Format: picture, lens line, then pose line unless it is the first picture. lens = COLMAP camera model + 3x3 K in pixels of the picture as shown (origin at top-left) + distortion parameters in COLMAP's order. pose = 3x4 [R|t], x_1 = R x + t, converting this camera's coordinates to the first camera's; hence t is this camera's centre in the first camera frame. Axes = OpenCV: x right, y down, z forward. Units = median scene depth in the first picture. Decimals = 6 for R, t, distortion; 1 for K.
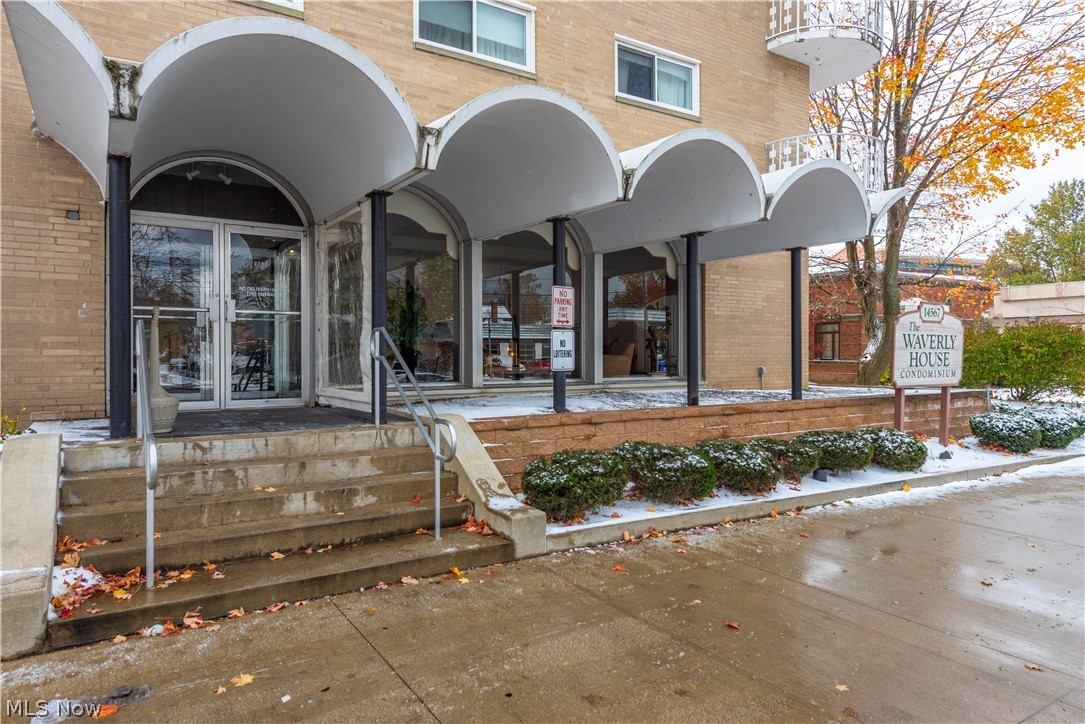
lens RADIAL K [[686.3, 0, 542.3], [0, 686.3, 362.6], [0, 0, 1]] dist [-0.017960, 0.000201]
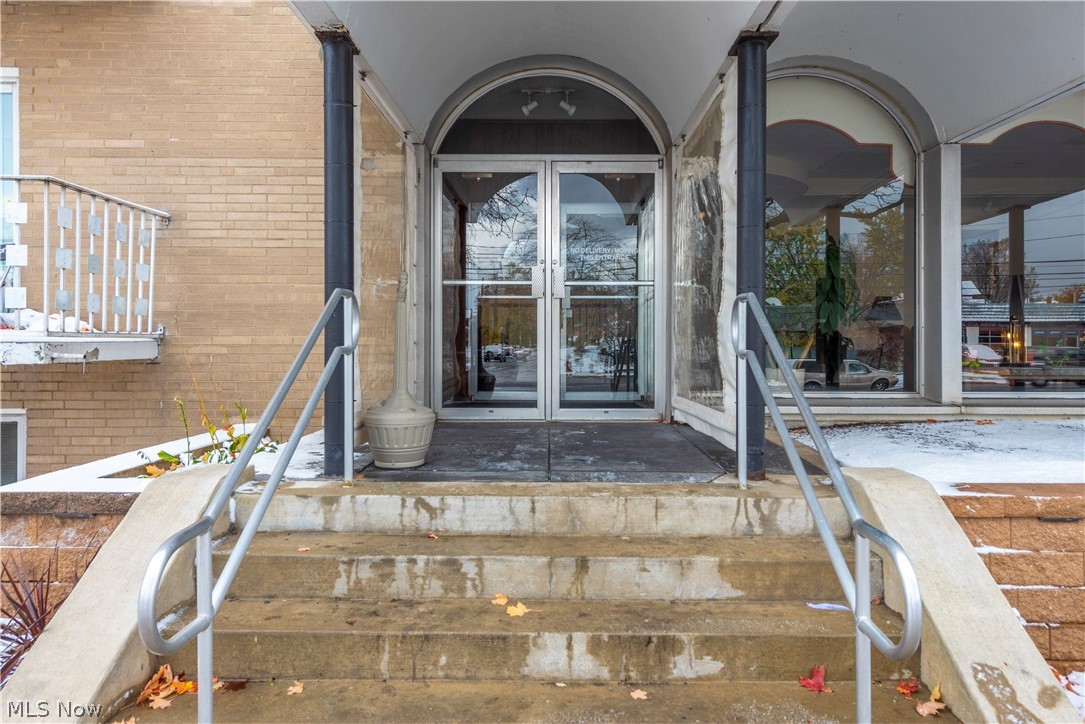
lens RADIAL K [[744.9, 0, 552.7], [0, 744.9, 334.9], [0, 0, 1]] dist [0.032614, -0.011428]
pose [[0.844952, -0.001381, -0.534840, -0.062554], [-0.009227, 0.999810, -0.017158, -0.010190], [0.534762, 0.019433, 0.844779, 0.459192]]
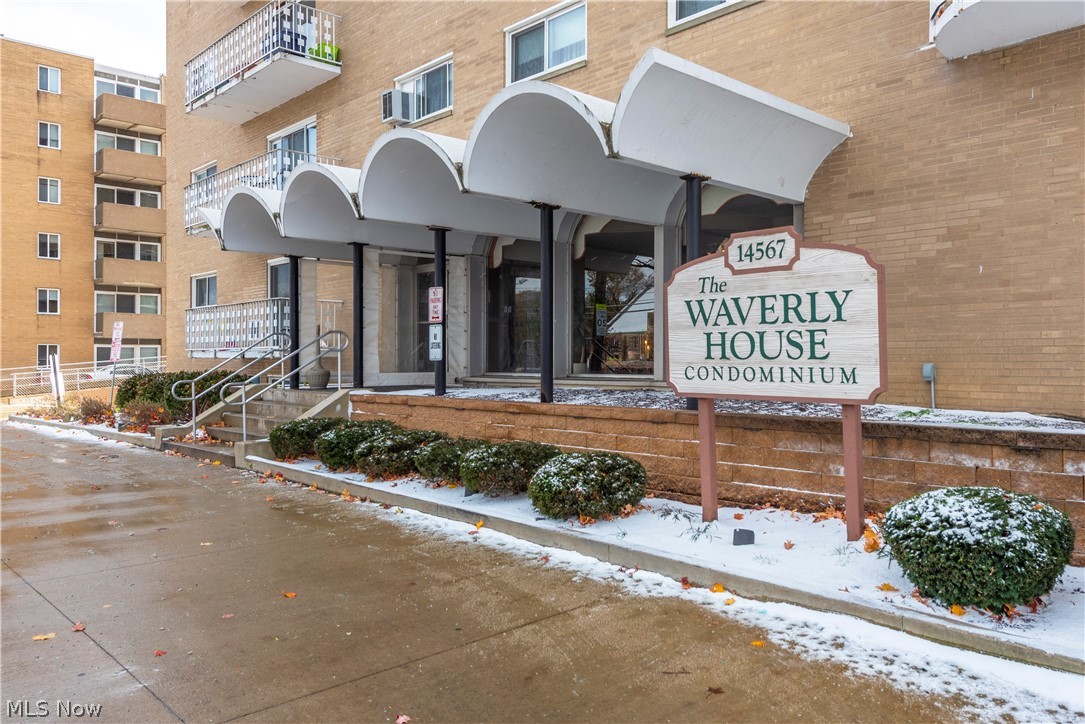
lens RADIAL K [[823.5, 0, 541.0], [0, 823.5, 357.5], [0, 0, 1]] dist [0.012945, 0.000853]
pose [[0.189055, -0.001749, -0.981965, 1.585934], [-0.010570, 0.999937, -0.003816, 0.011619], [0.981910, 0.011101, 0.189025, 1.019157]]
